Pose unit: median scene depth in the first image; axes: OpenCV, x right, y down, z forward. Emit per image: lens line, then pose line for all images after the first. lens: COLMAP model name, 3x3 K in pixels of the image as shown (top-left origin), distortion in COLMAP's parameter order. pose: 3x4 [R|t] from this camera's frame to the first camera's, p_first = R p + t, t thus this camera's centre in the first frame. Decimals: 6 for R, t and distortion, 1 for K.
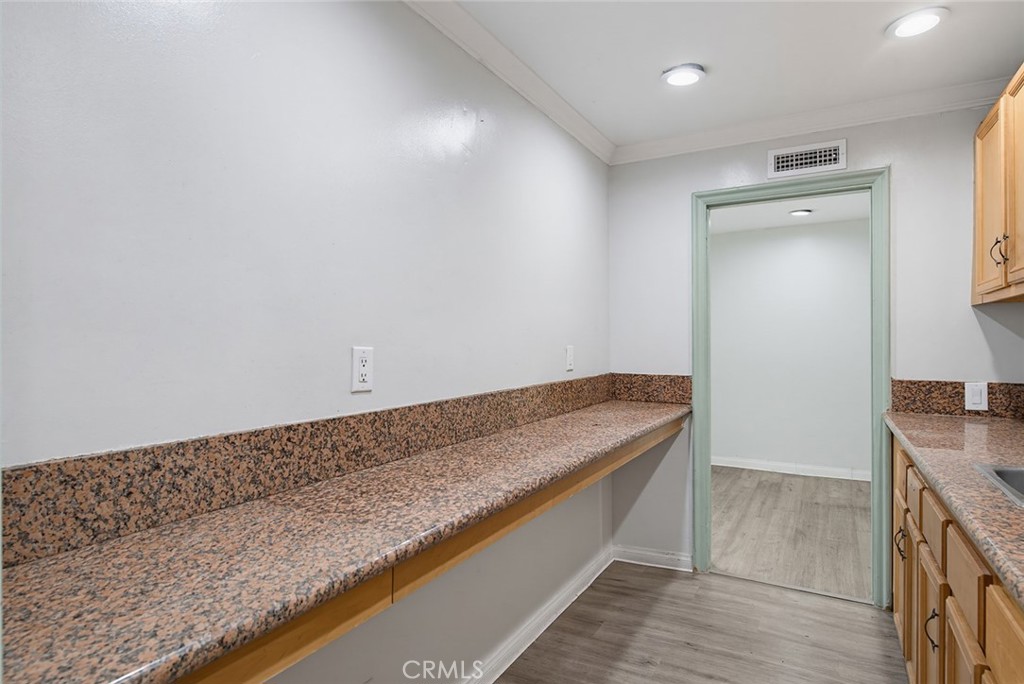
lens RADIAL K [[574.7, 0, 500.9], [0, 574.7, 332.1], [0, 0, 1]] dist [-0.000061, -0.001655]
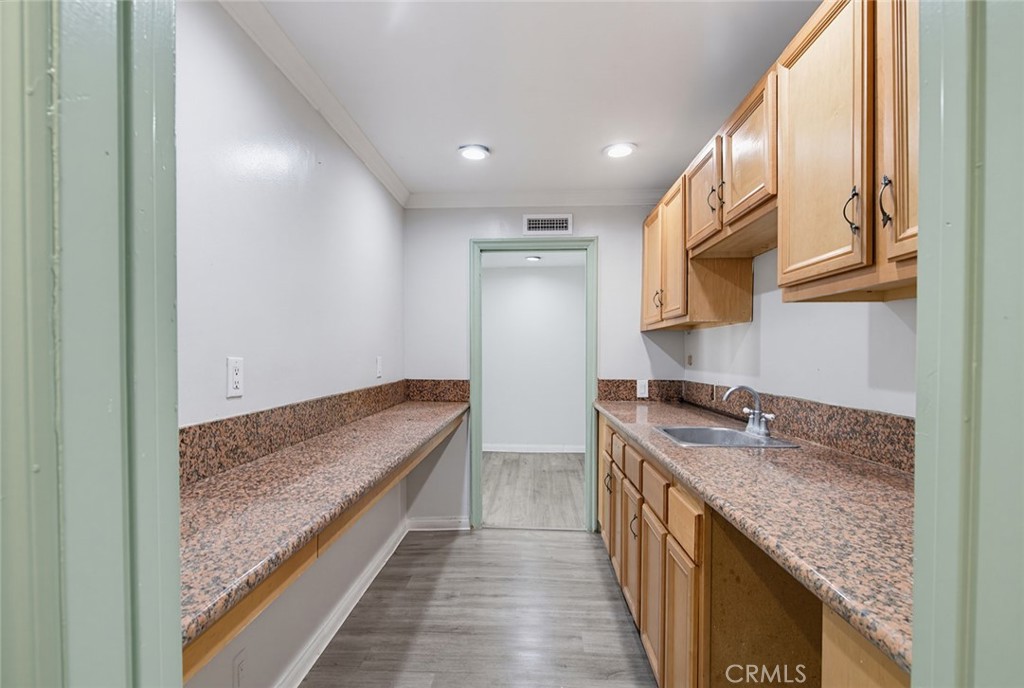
lens RADIAL K [[508.5, 0, 508.8], [0, 508.5, 347.9], [0, 0, 1]] dist [0.000658, 0.000136]
pose [[0.891140, 0.008319, 0.453652, -0.141339], [-0.011031, 0.999934, 0.003332, -0.001259], [-0.453594, -0.007973, 0.891173, -0.084949]]
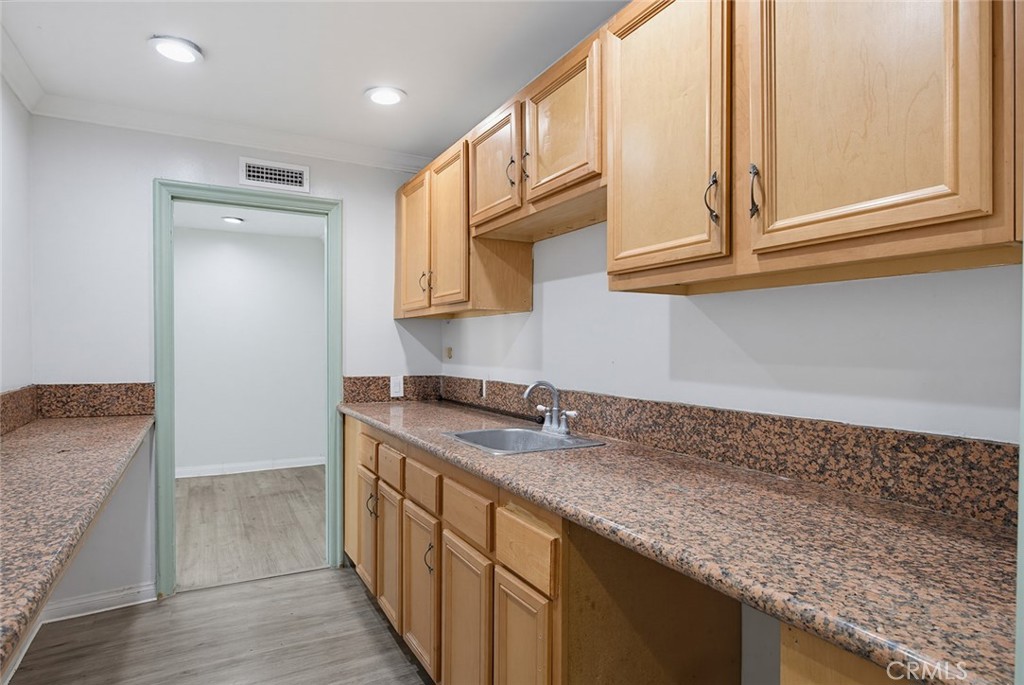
lens RADIAL K [[565.1, 0, 512.0], [0, 565.1, 342.5], [0, 0, 1]] dist [-0.000968, -0.001131]
pose [[0.519905, 0.009057, 0.854176, -0.165238], [-0.019990, 0.999799, 0.001566, 0.001156], [-0.853990, -0.017889, 0.519981, 0.083723]]
